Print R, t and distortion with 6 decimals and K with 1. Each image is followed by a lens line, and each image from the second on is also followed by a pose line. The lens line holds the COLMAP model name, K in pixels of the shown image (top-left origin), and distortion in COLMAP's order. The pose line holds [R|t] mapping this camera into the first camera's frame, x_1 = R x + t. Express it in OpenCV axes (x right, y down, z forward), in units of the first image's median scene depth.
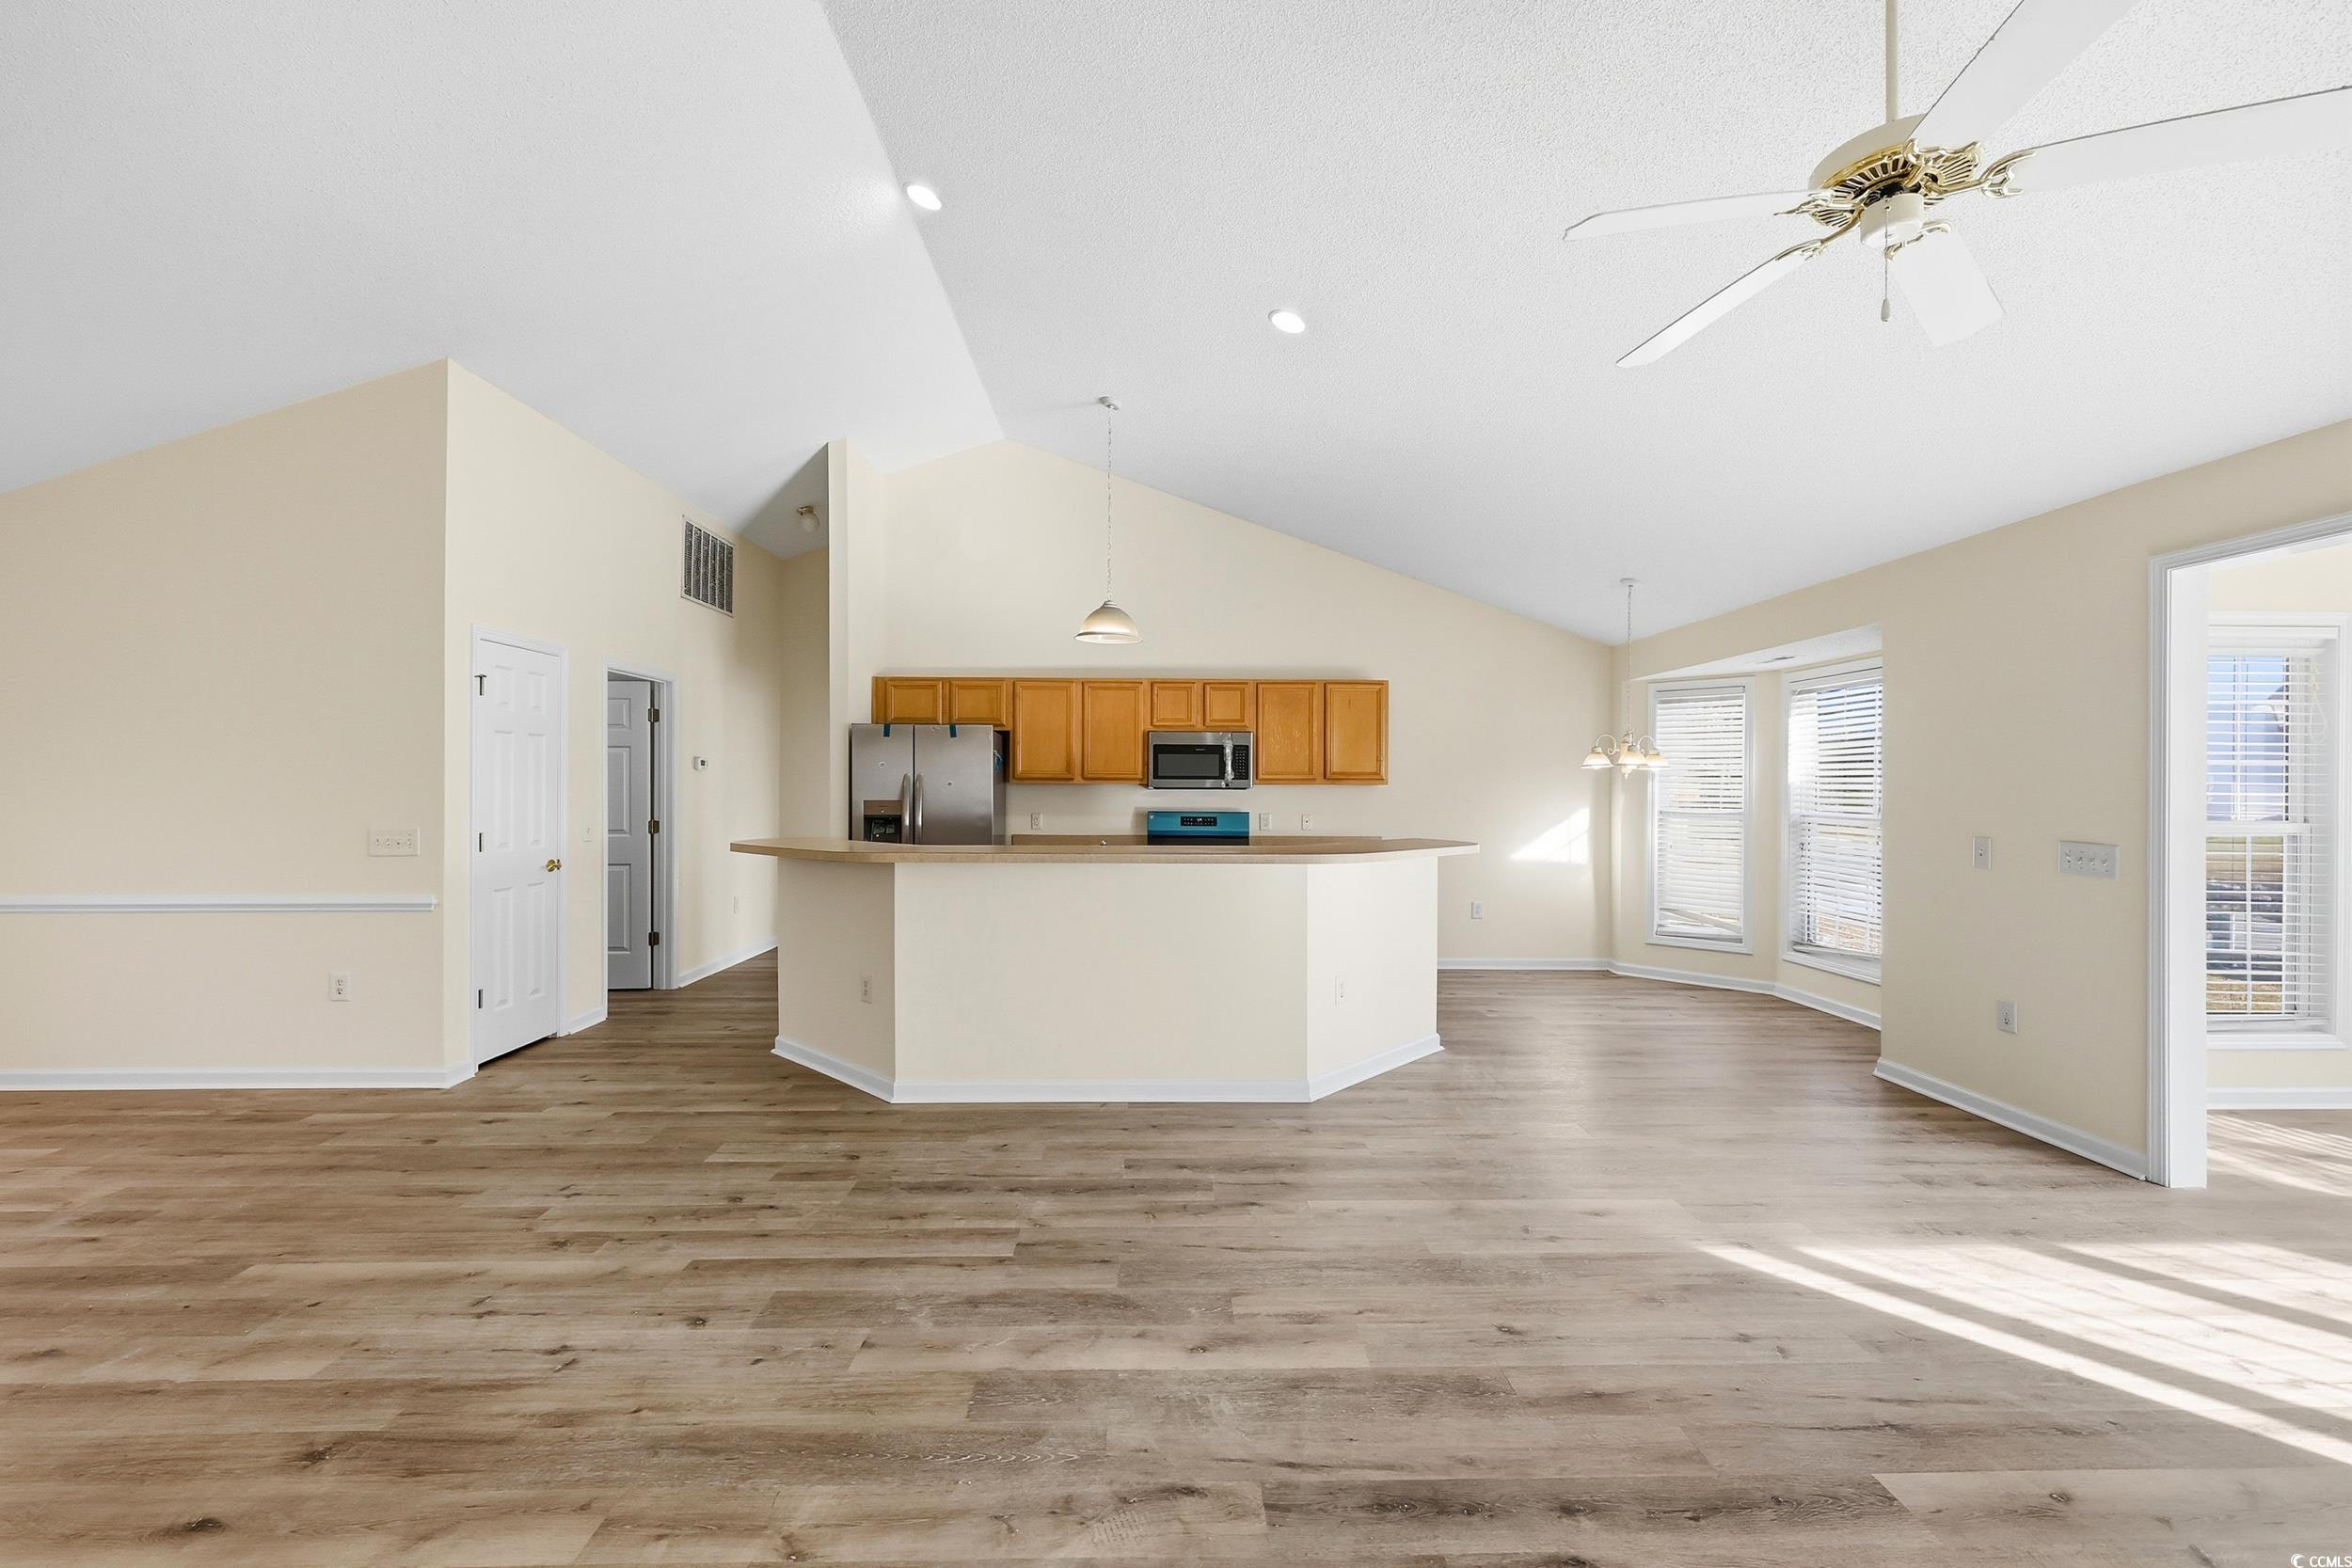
lens RADIAL K [[953.1, 0, 1176.6], [0, 953.1, 789.3], [0, 0, 1]] dist [0.001690, -0.000632]
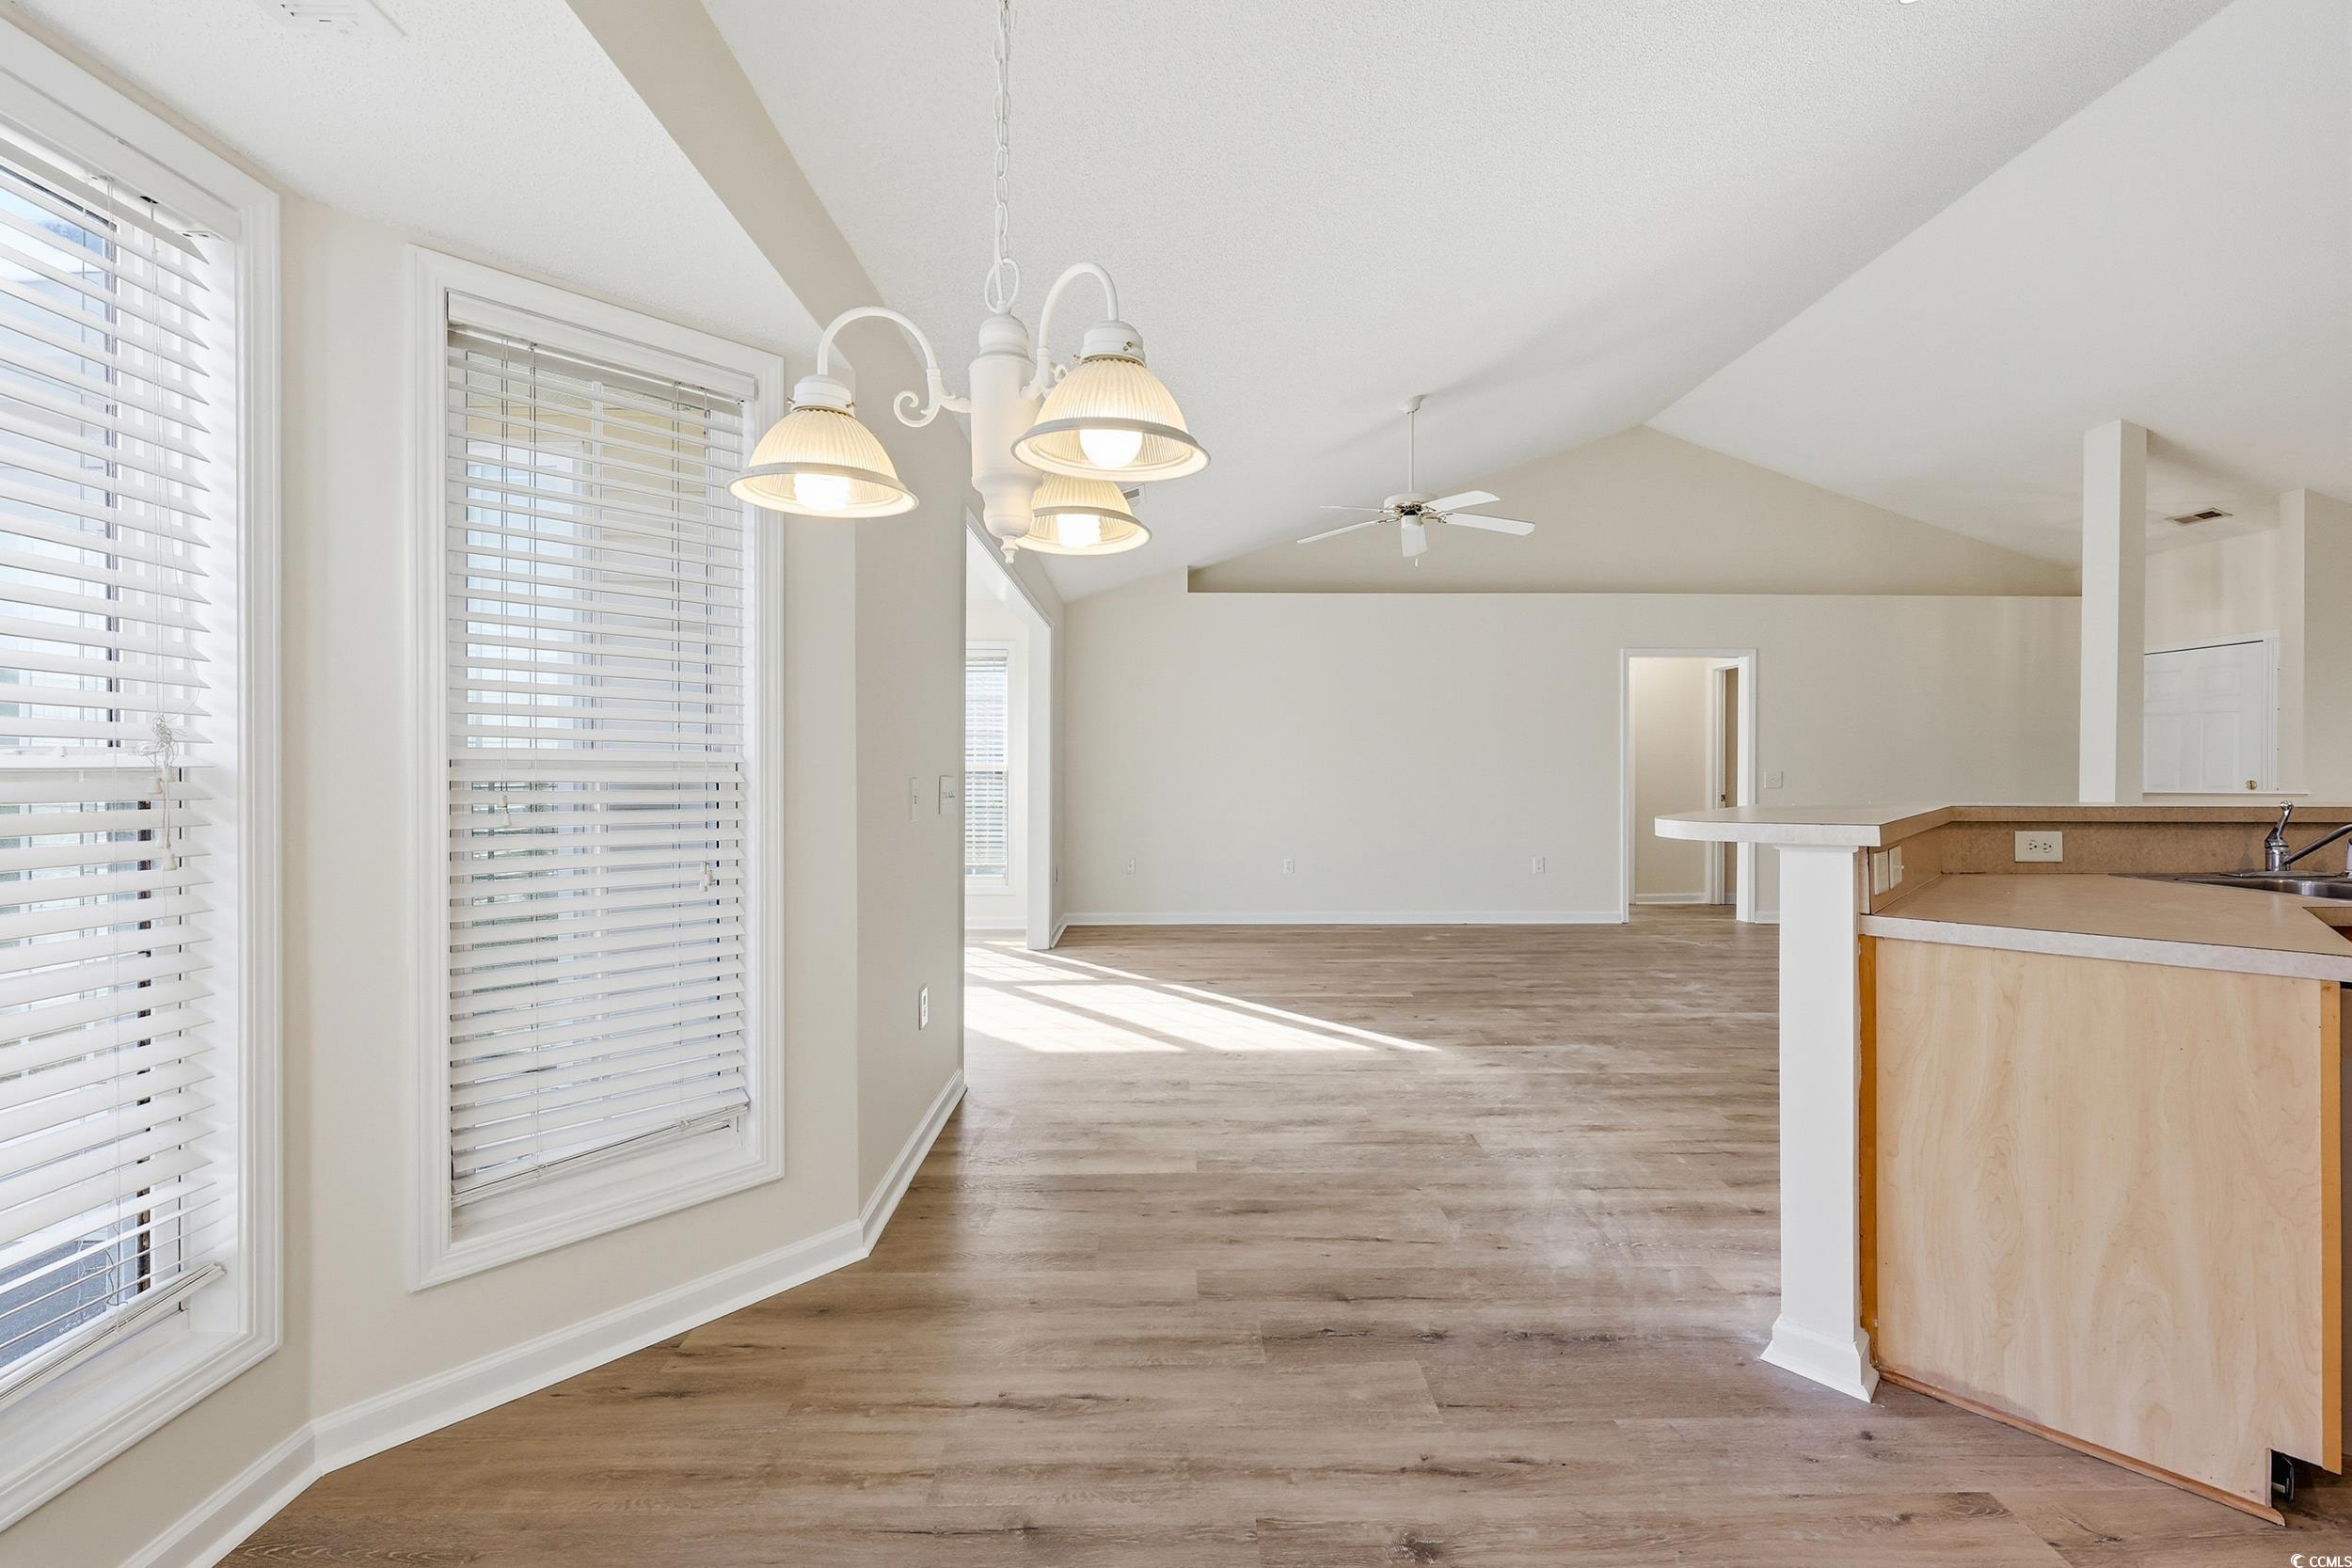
lens RADIAL K [[953.1, 0, 1177.9], [0, 953.1, 772.9], [0, 0, 1]] dist [0.001690, -0.000632]
pose [[-0.999881, -0.007079, 0.013716, 0.518981], [-0.006987, 0.999953, 0.006718, 0.032545], [-0.013763, 0.006621, -0.999883, 1.402140]]
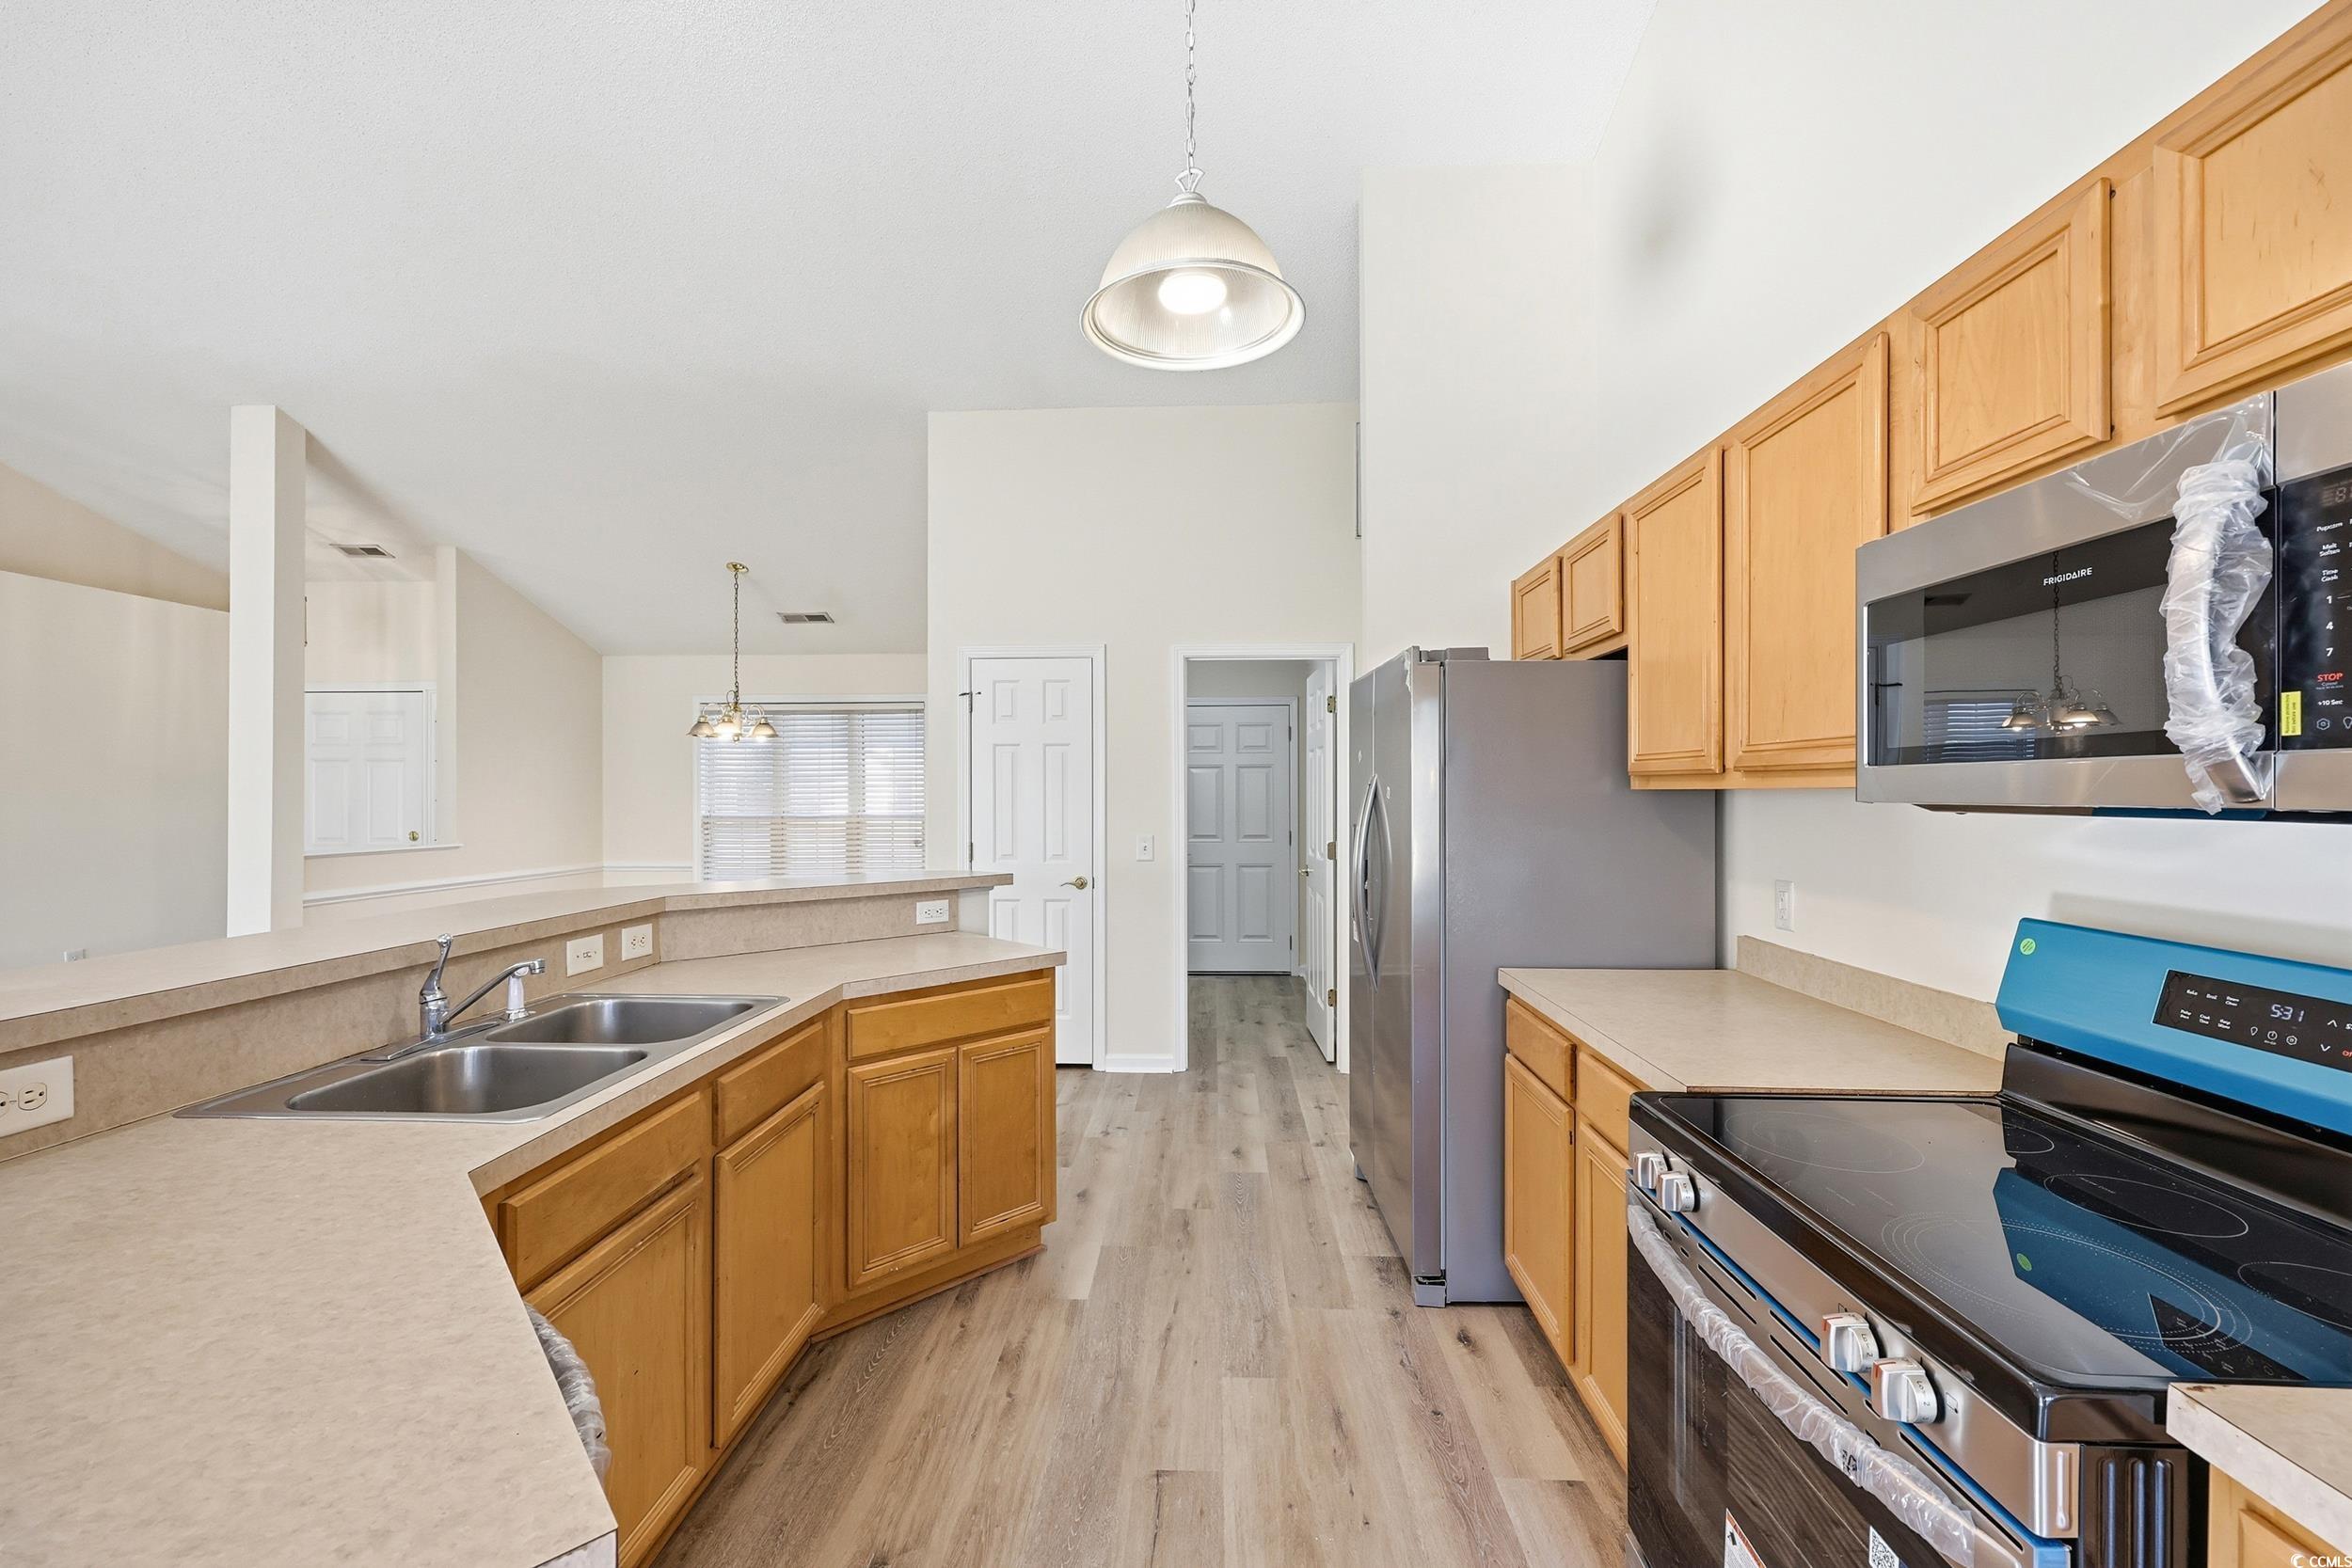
lens RADIAL K [[953.1, 0, 1175.1], [0, 953.1, 791.1], [0, 0, 1]] dist [0.001690, -0.000632]
pose [[-0.069234, -0.006582, -0.997579, 0.276724], [0.000155, 0.999978, -0.006609, -0.005086], [0.997600, -0.000612, -0.069232, 1.186357]]
